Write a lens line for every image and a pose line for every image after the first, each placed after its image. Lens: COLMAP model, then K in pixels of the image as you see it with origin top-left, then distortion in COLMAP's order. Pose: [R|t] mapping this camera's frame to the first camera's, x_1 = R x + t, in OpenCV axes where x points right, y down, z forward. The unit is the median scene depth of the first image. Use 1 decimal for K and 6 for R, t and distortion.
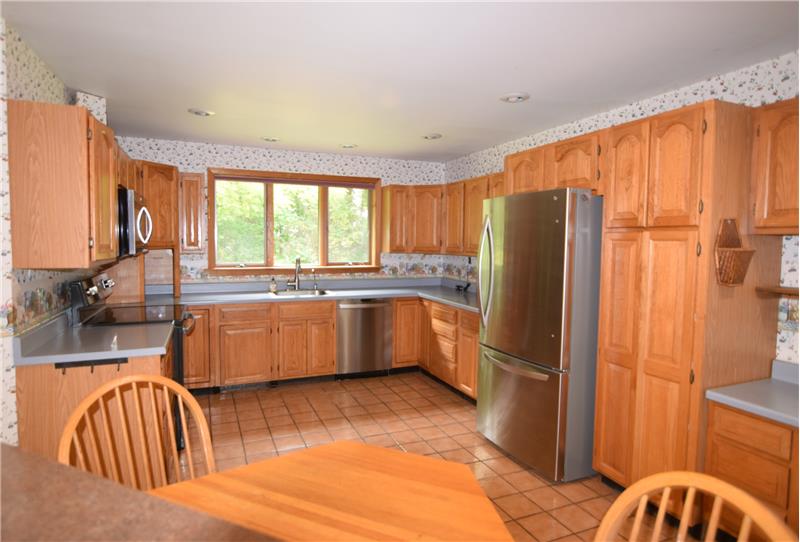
lens RADIAL K [[458.6, 0, 398.9], [0, 458.6, 270.2], [0, 0, 1]] dist [-0.004723, 0.004527]
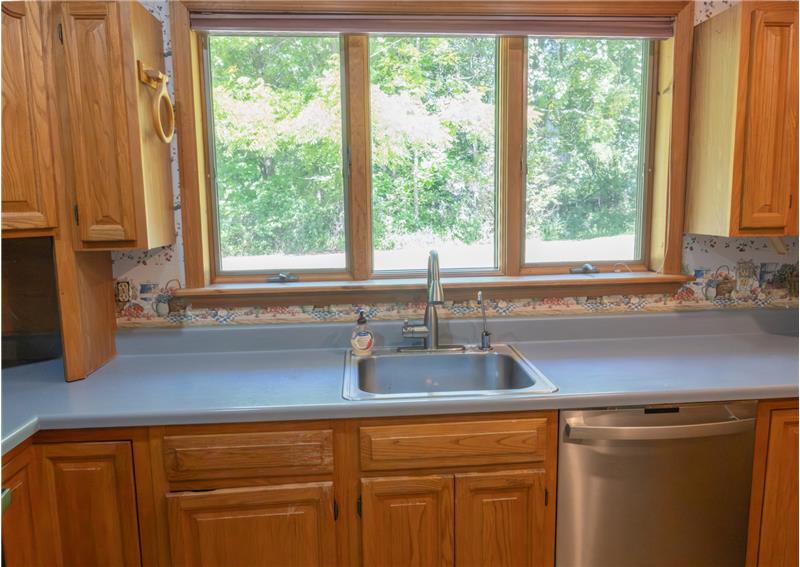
lens RADIAL K [[579.9, 0, 399.6], [0, 579.9, 286.4], [0, 0, 1]] dist [0.008097, 0.000623]
pose [[0.951199, 0.011351, -0.308369, -0.114924], [0.006892, 0.998293, 0.058004, -0.029192], [0.308501, -0.057299, 0.949497, 0.601308]]
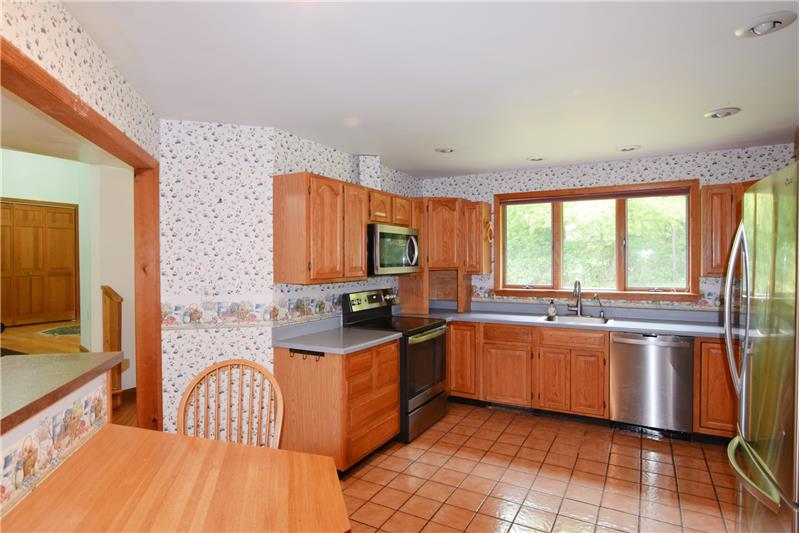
lens RADIAL K [[458.2, 0, 399.6], [0, 458.2, 266.0], [0, 0, 1]] dist [0.009264, 0.002972]
pose [[0.624585, -0.002986, -0.780951, 0.271370], [-0.039147, 0.998616, -0.035127, -0.009801], [0.779975, 0.052512, 0.623604, 0.154351]]
